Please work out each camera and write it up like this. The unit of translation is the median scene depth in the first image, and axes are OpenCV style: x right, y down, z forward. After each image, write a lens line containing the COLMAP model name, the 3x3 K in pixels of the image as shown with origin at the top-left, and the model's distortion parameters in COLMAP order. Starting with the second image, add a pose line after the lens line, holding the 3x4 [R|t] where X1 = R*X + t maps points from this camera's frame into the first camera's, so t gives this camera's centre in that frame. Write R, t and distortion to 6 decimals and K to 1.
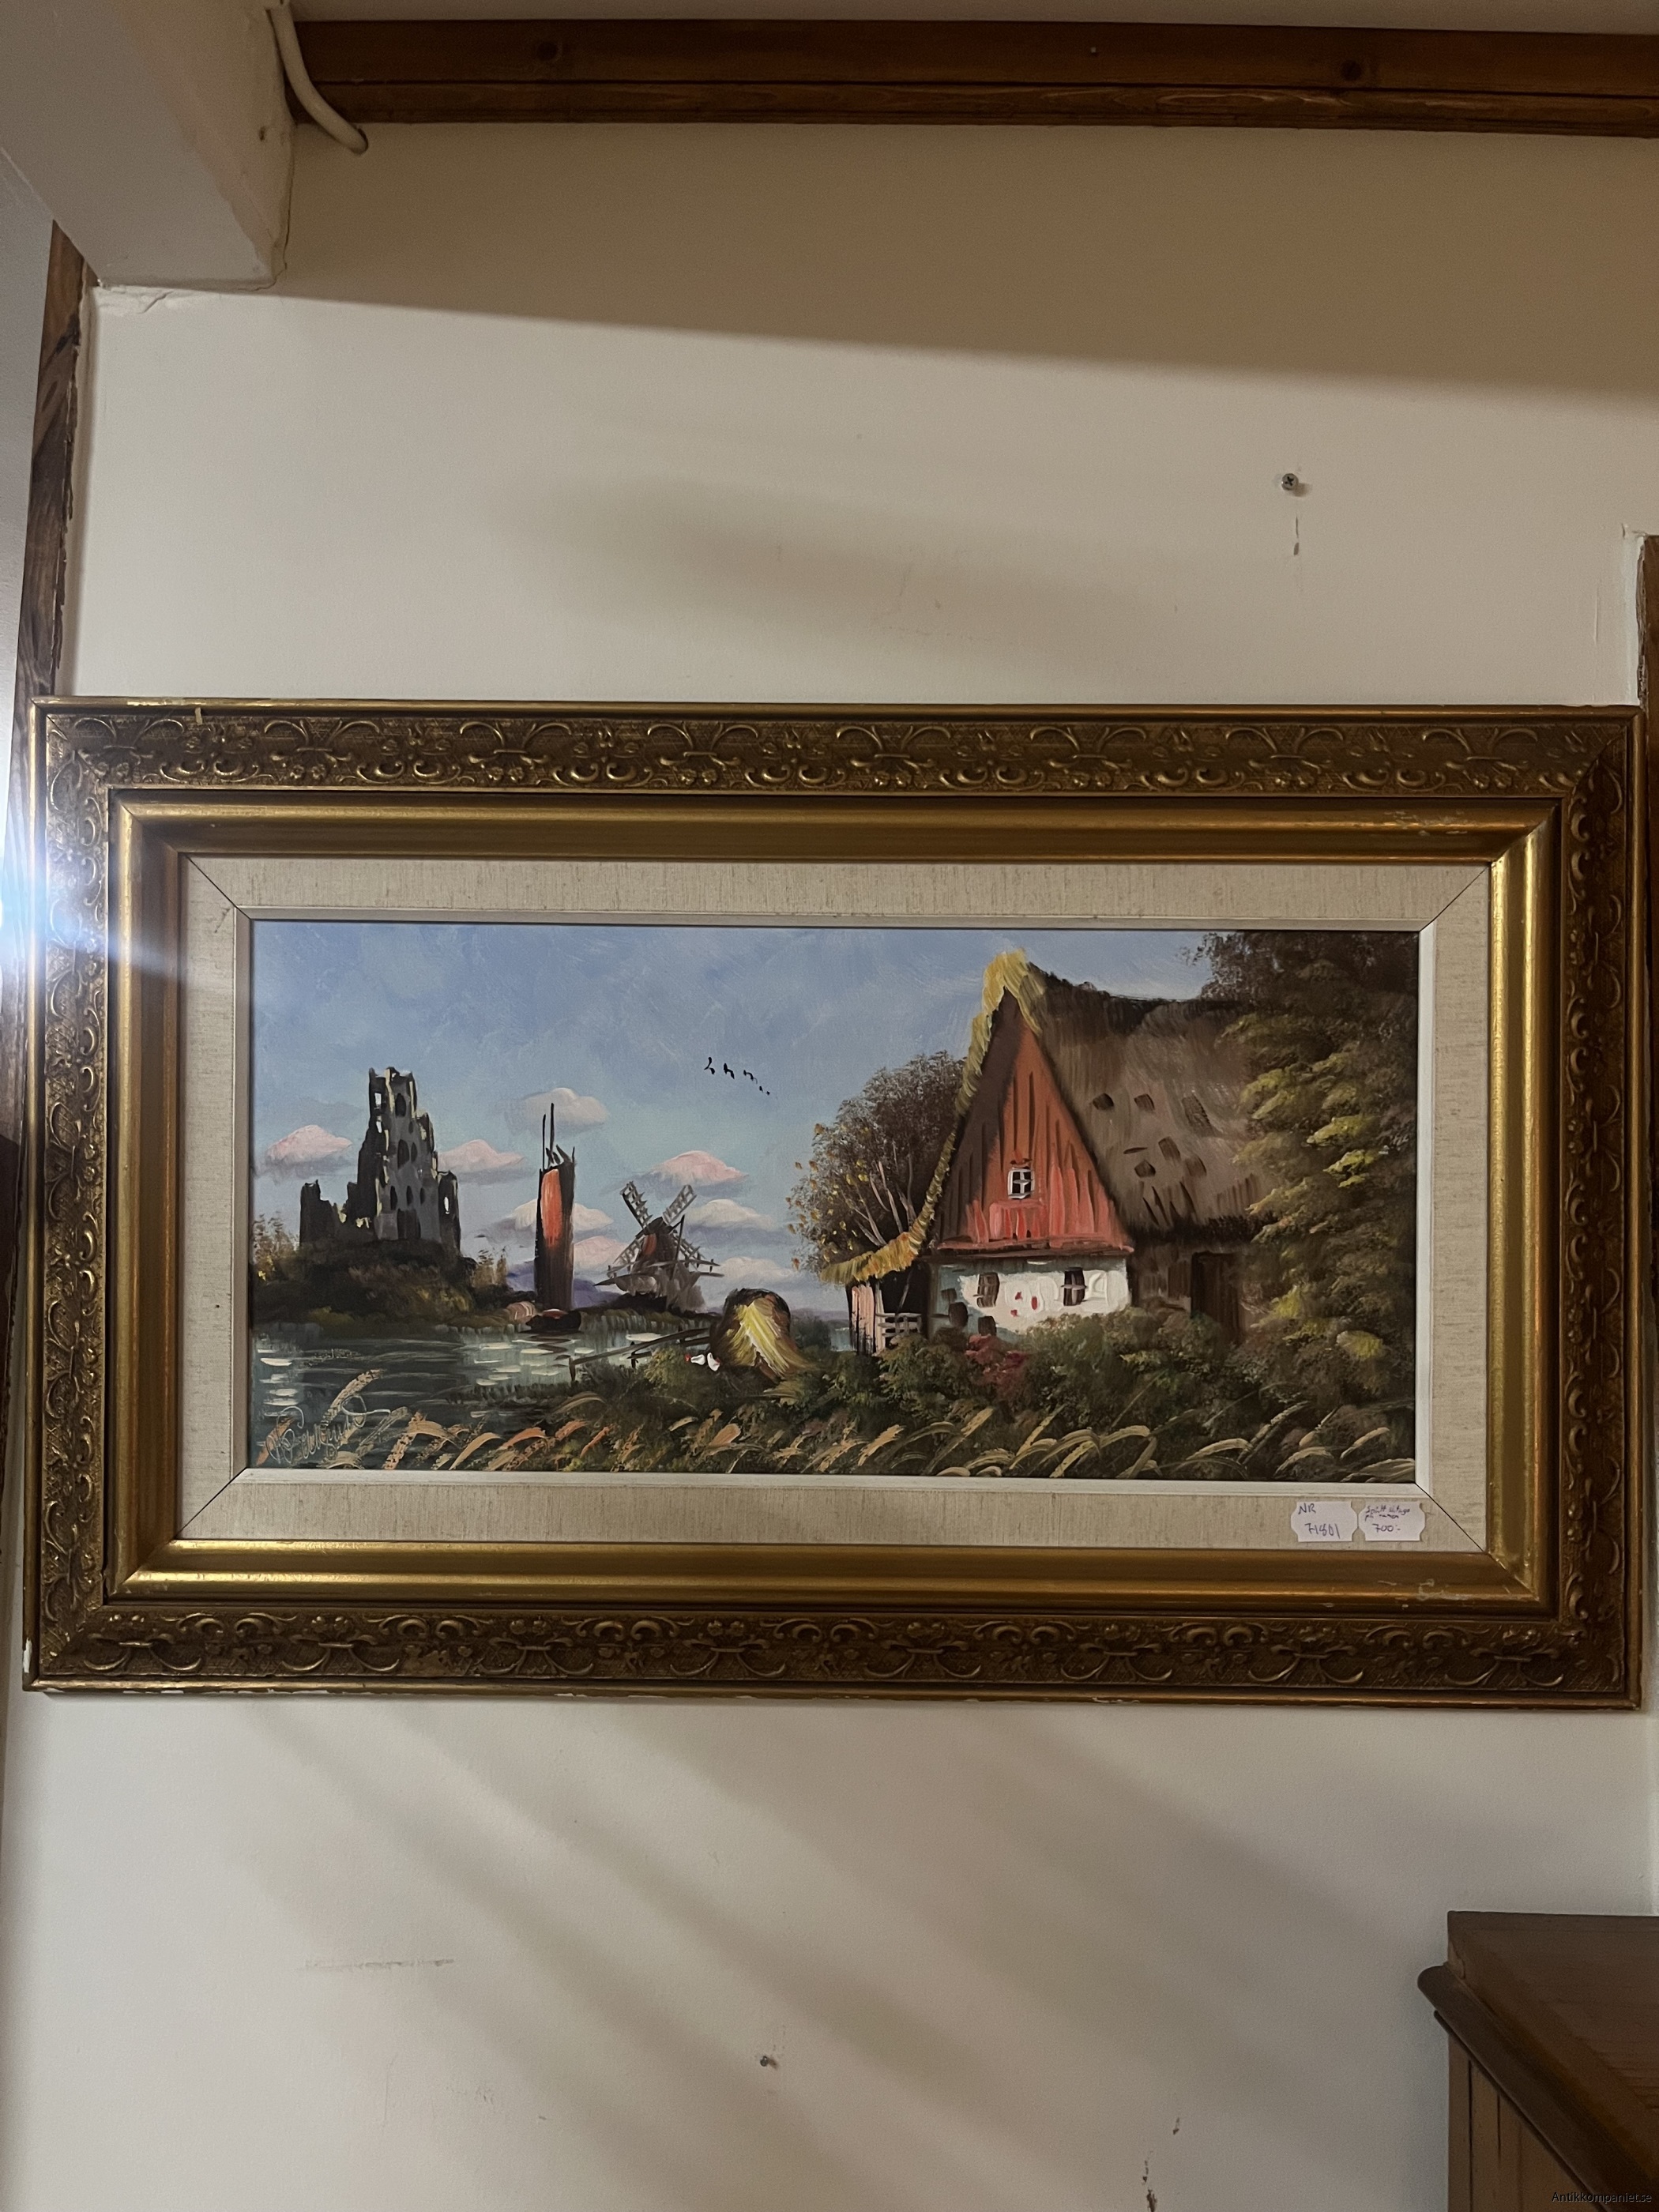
lens RADIAL K [[1683.6, 0, 821.3], [0, 1683.6, 1107.7], [0, 0, 1]] dist [0.047557, -0.089289]
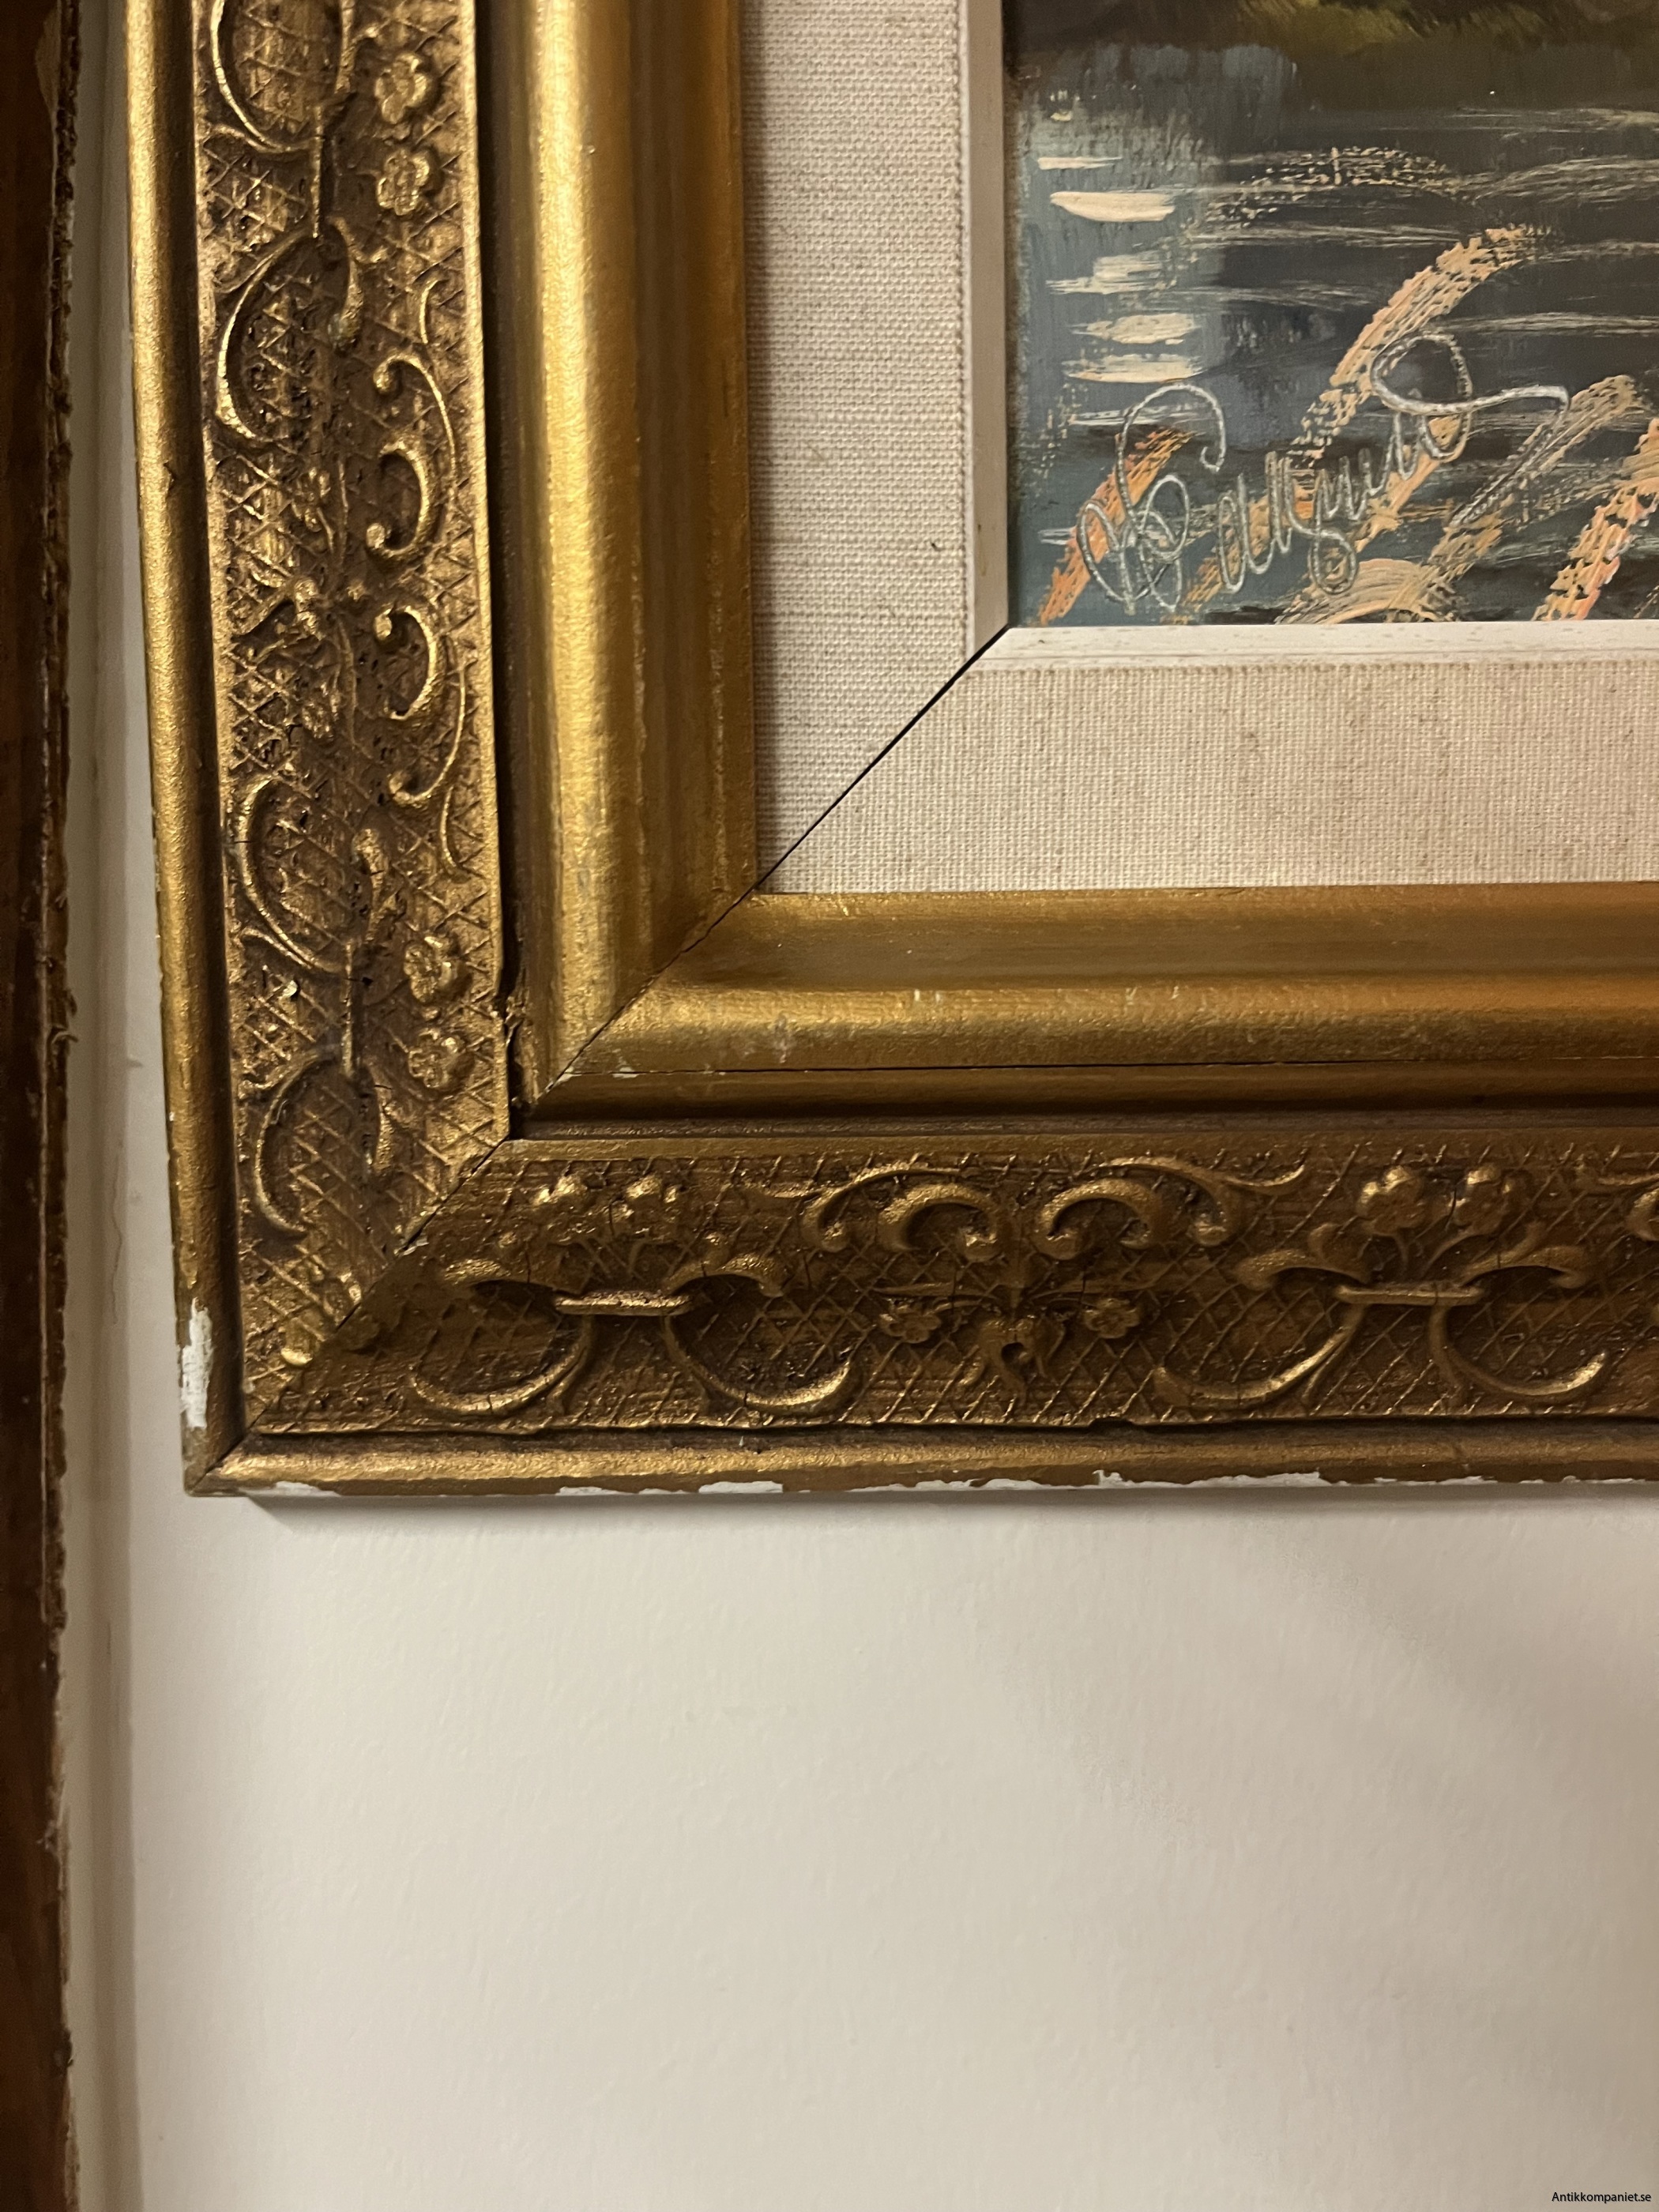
lens RADIAL K [[1683.6, 0, 836.0], [0, 1683.6, 1103.6], [0, 0, 1]] dist [0.047557, -0.089289]
pose [[0.999783, -0.020817, -0.000302, -0.367105], [0.020772, 0.996405, 0.082135, 0.262743], [-0.001409, -0.082124, 0.996621, 0.738415]]
